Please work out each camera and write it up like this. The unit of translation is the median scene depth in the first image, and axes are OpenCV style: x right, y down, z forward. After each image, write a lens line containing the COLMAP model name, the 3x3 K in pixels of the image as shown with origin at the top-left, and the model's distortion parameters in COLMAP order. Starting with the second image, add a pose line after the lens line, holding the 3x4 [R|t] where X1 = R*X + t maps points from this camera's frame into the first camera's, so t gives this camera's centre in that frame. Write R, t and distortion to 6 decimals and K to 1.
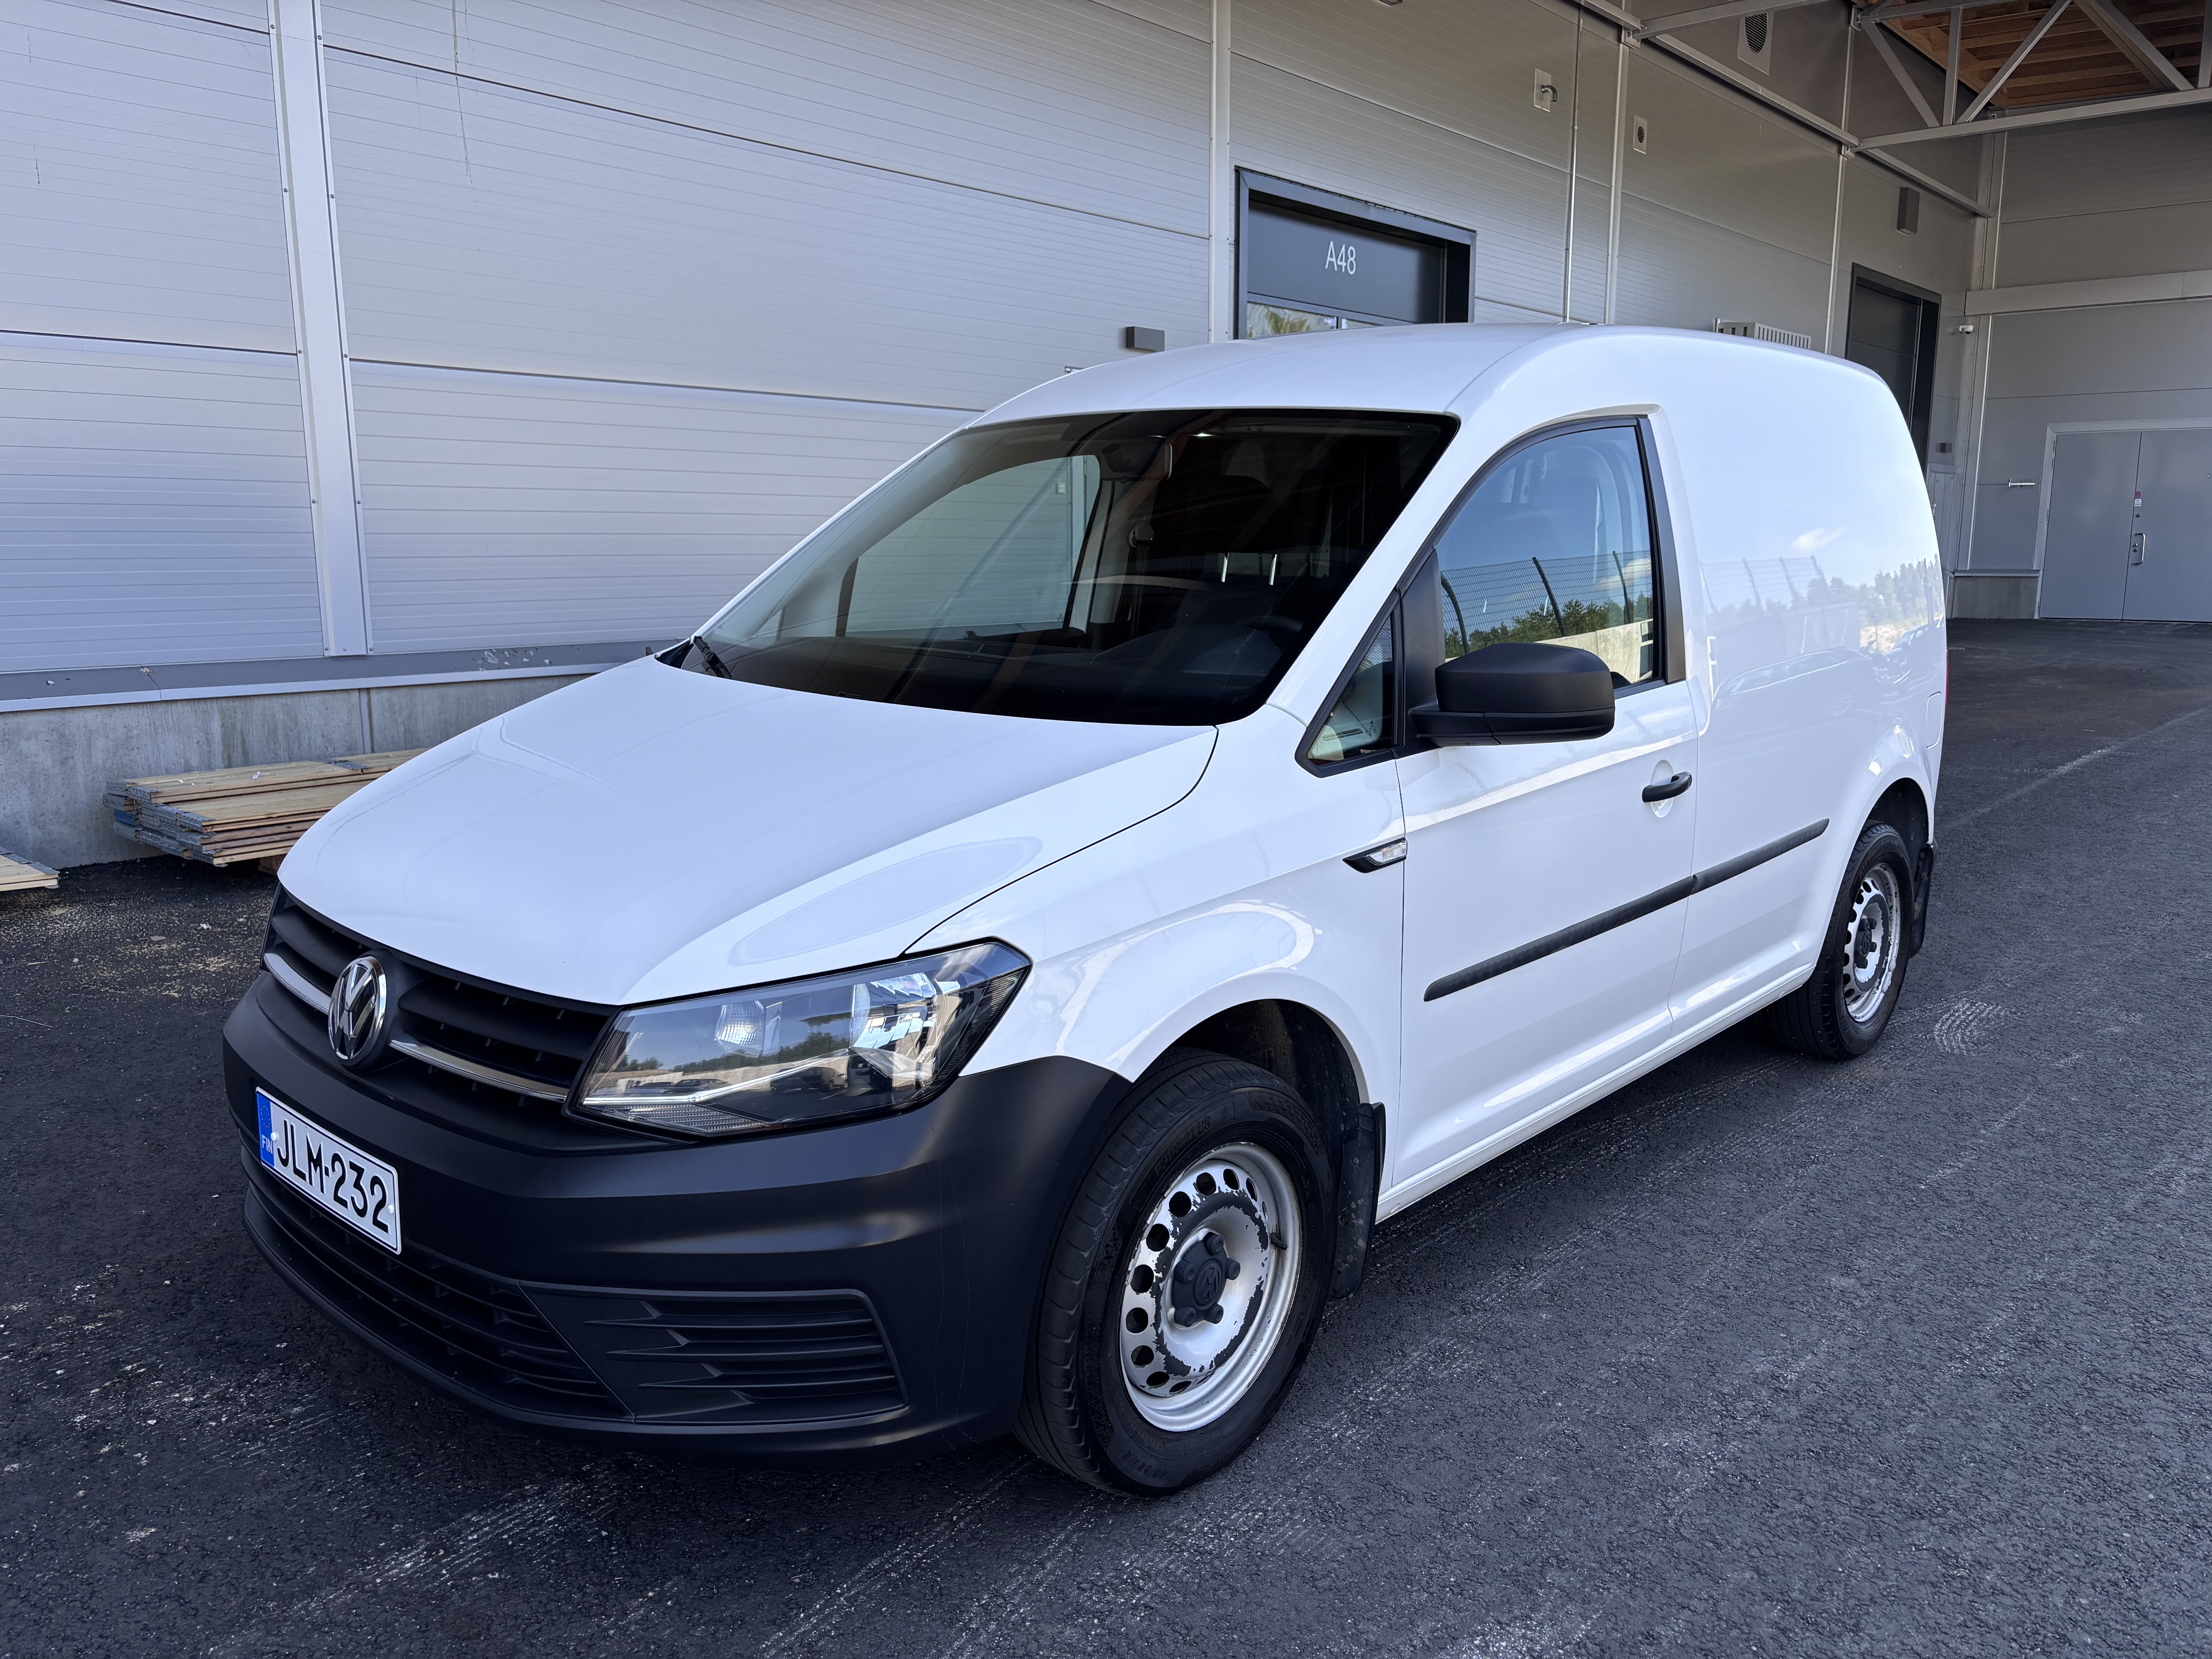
lens RADIAL K [[1665.4, 0, 1106.0], [0, 1665.4, 829.5], [0, 0, 1]] dist [0.038906, -0.032921]
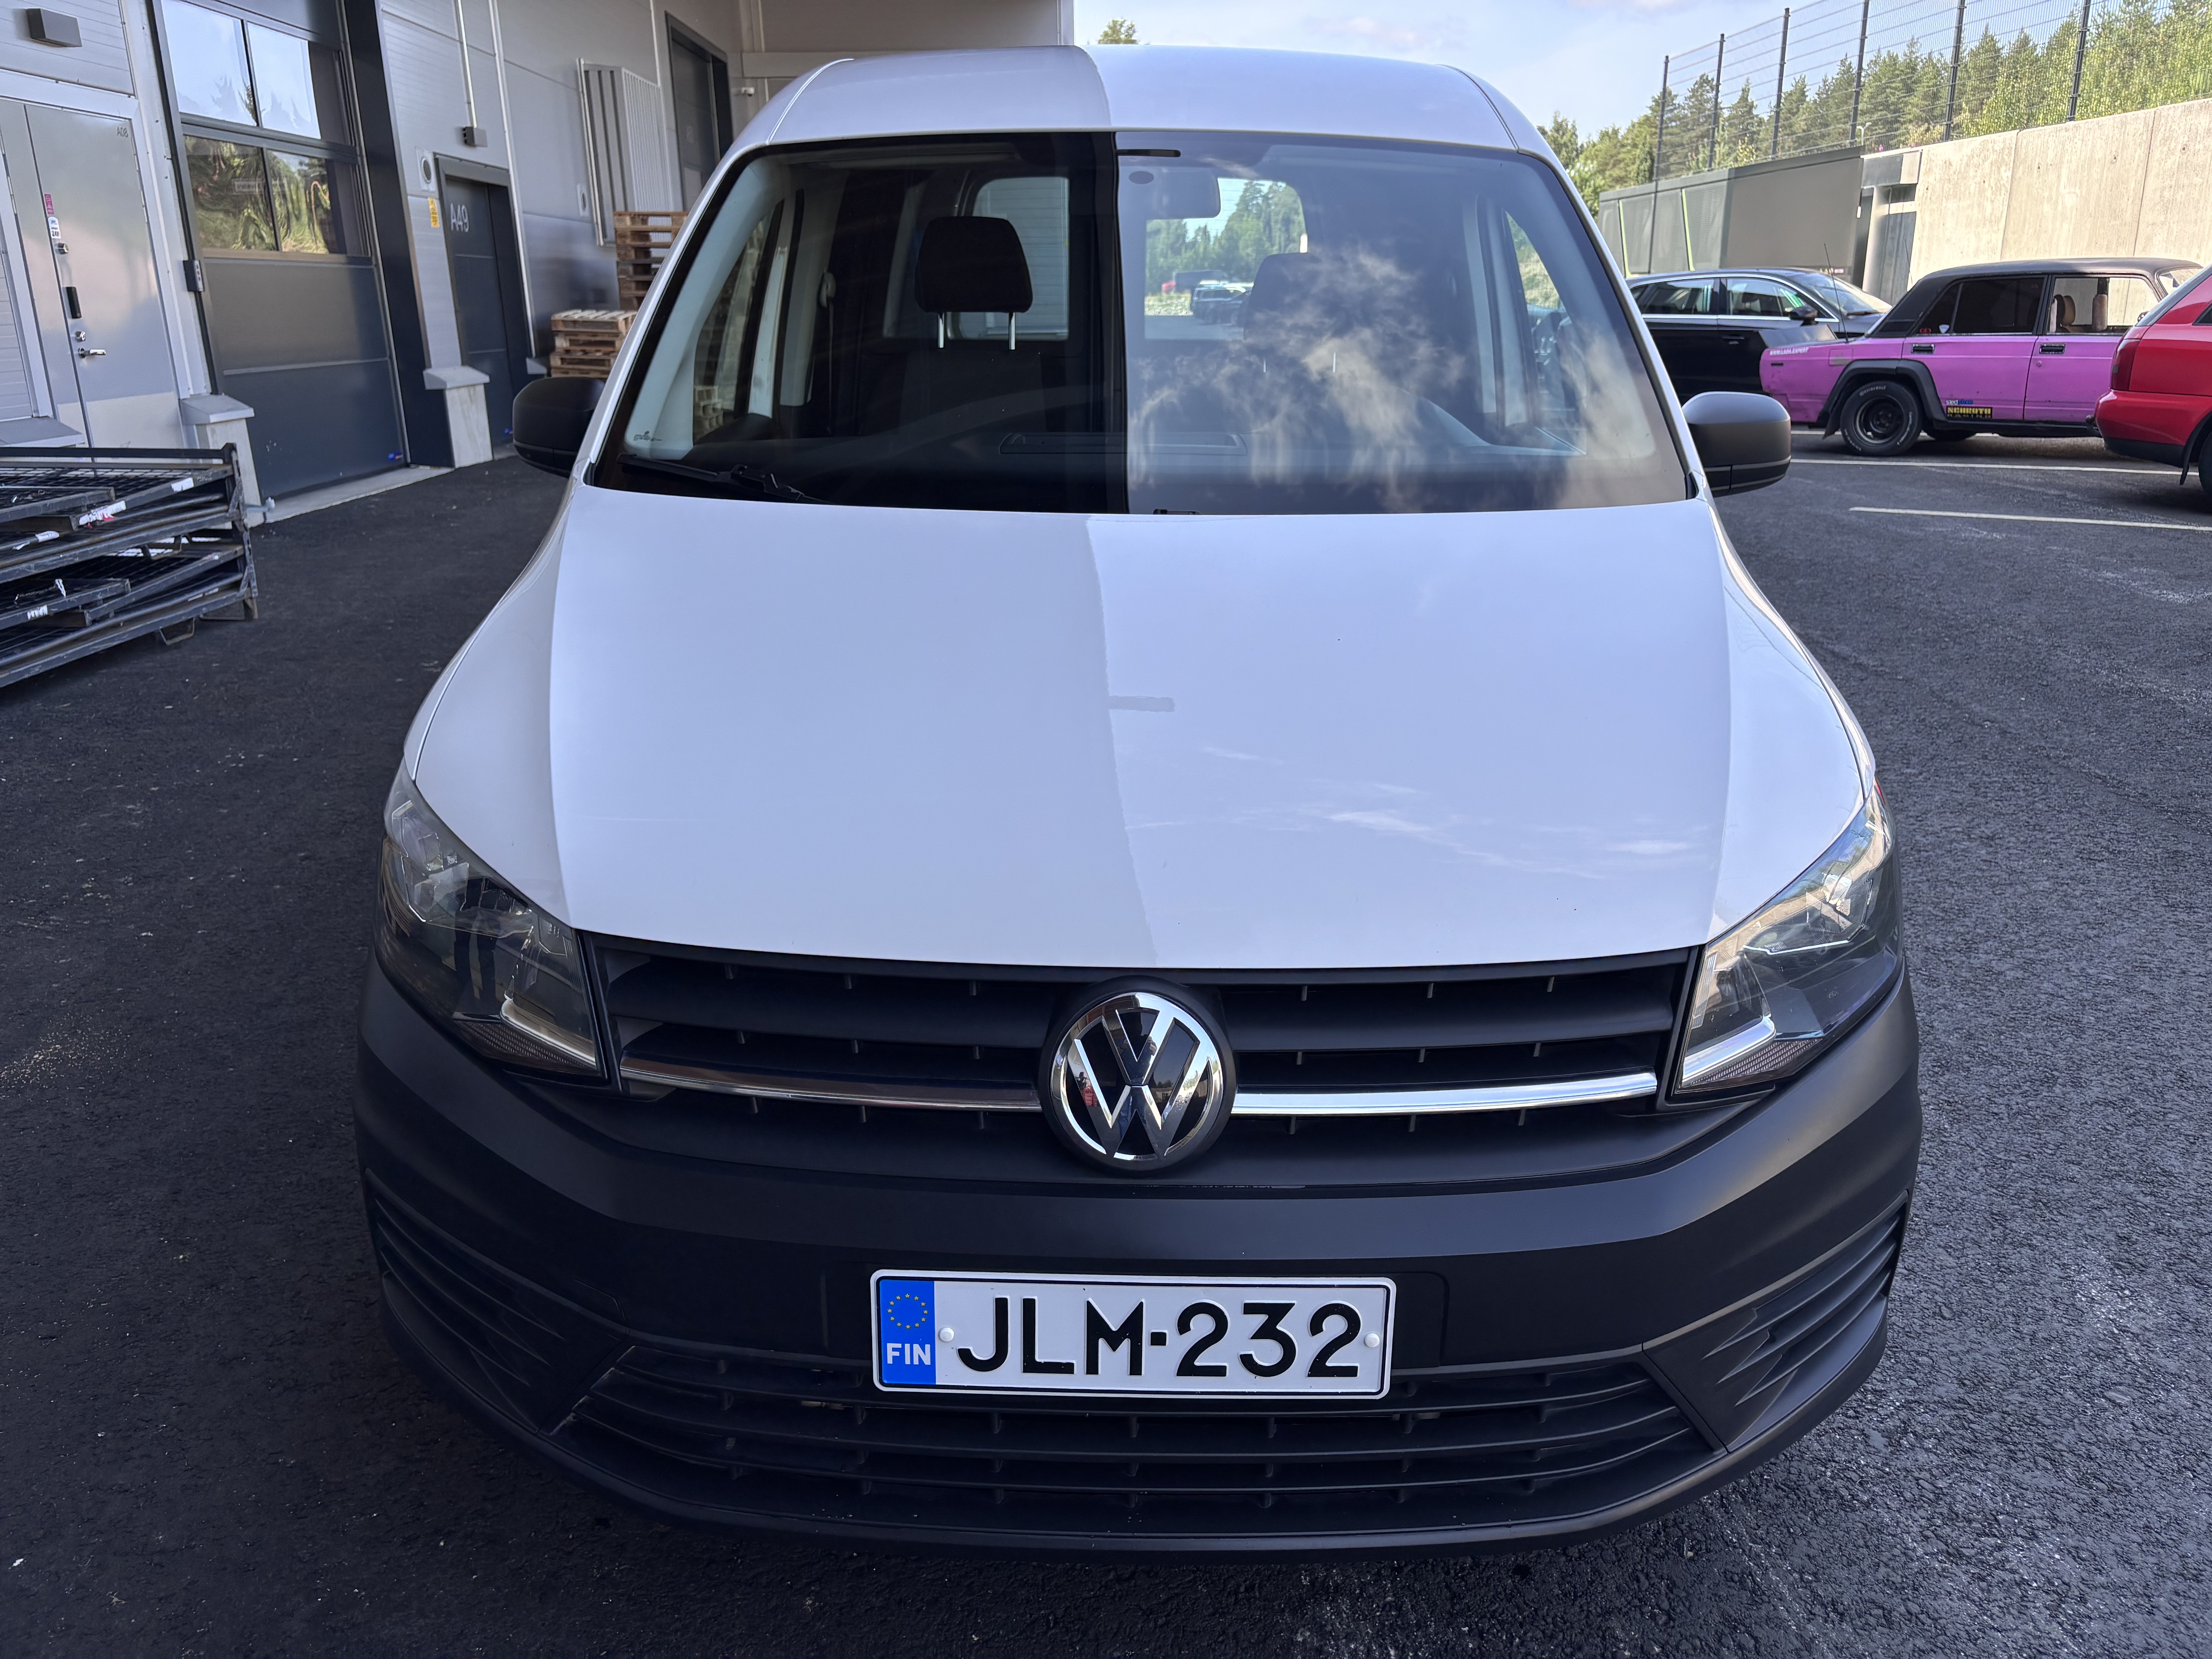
lens RADIAL K [[1679.4, 0, 1106.0], [0, 1679.4, 829.5], [0, 0, 1]] dist [0.046685, -0.039592]
pose [[0.753044, -0.211892, 0.622918, -0.648255], [0.130971, 0.976054, 0.173683, -0.070673], [-0.644804, -0.049207, 0.762763, 0.429444]]
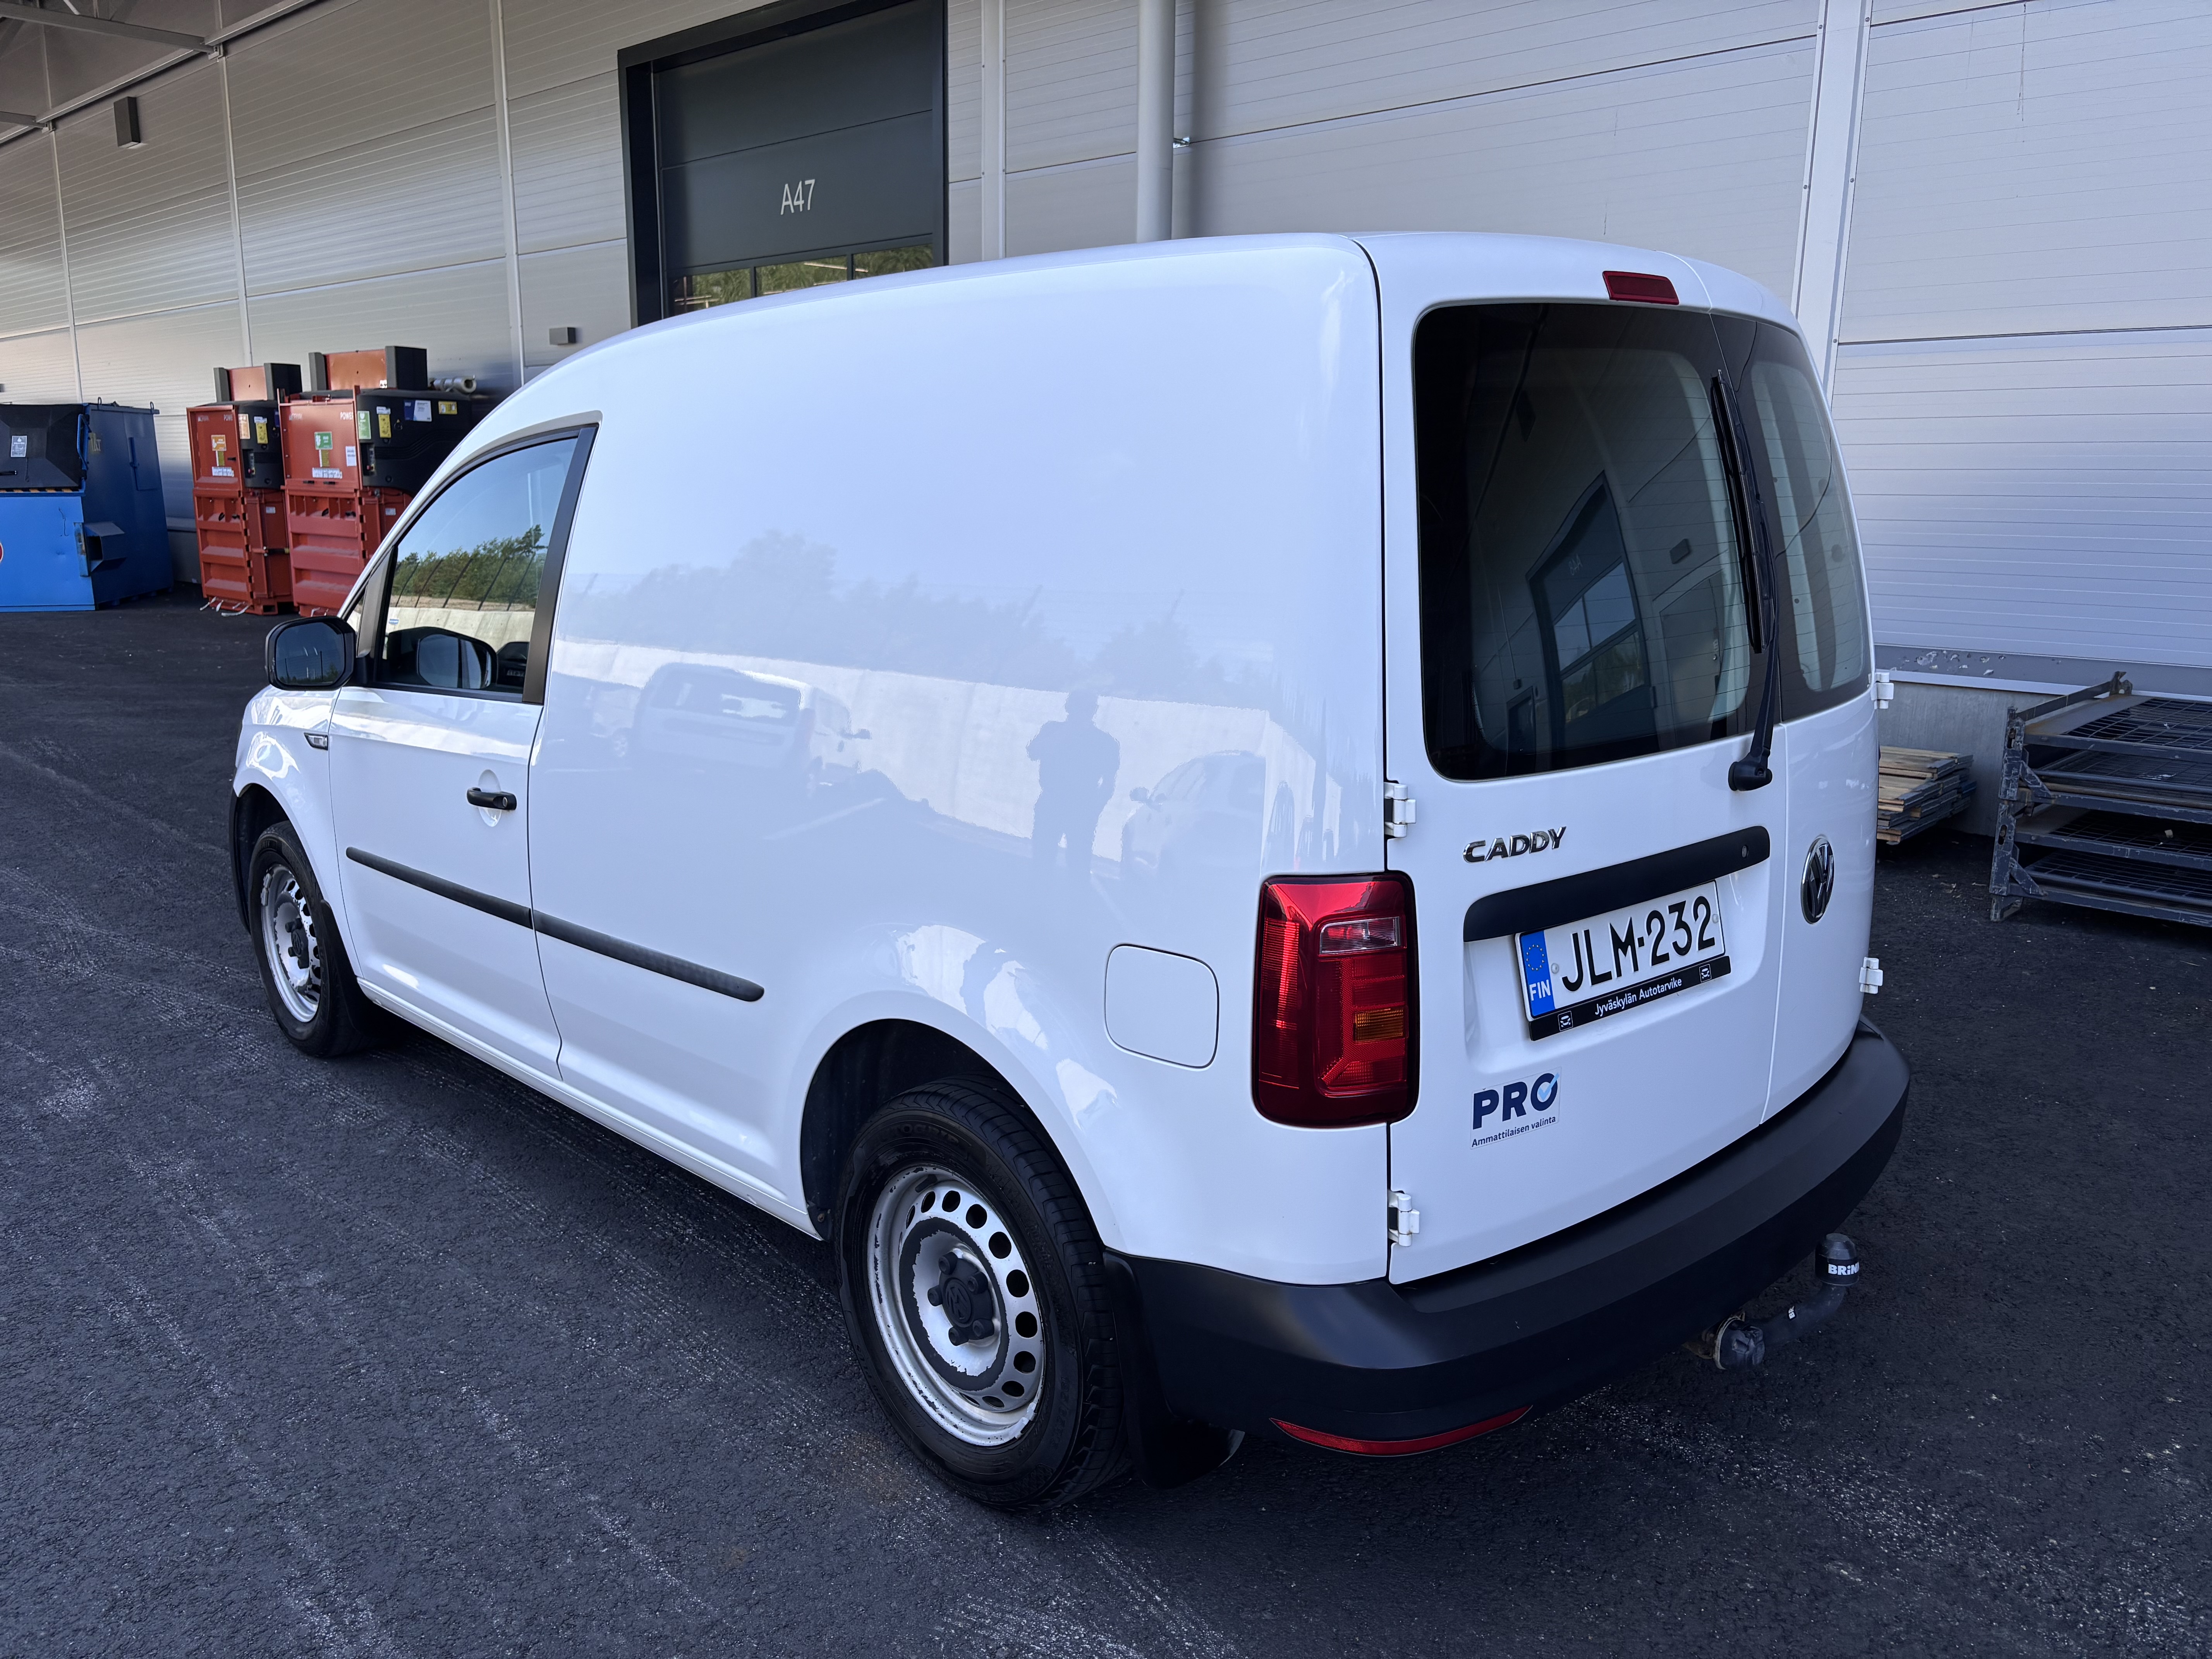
lens RADIAL K [[1679.4, 0, 1106.0], [0, 1679.4, 829.5], [0, 0, 1]] dist [0.046685, -0.039592]
pose [[-0.056090, 0.203347, -0.977499, 1.519927], [-0.183444, 0.960274, 0.210290, -0.335325], [0.981429, 0.191112, -0.016559, 1.597963]]
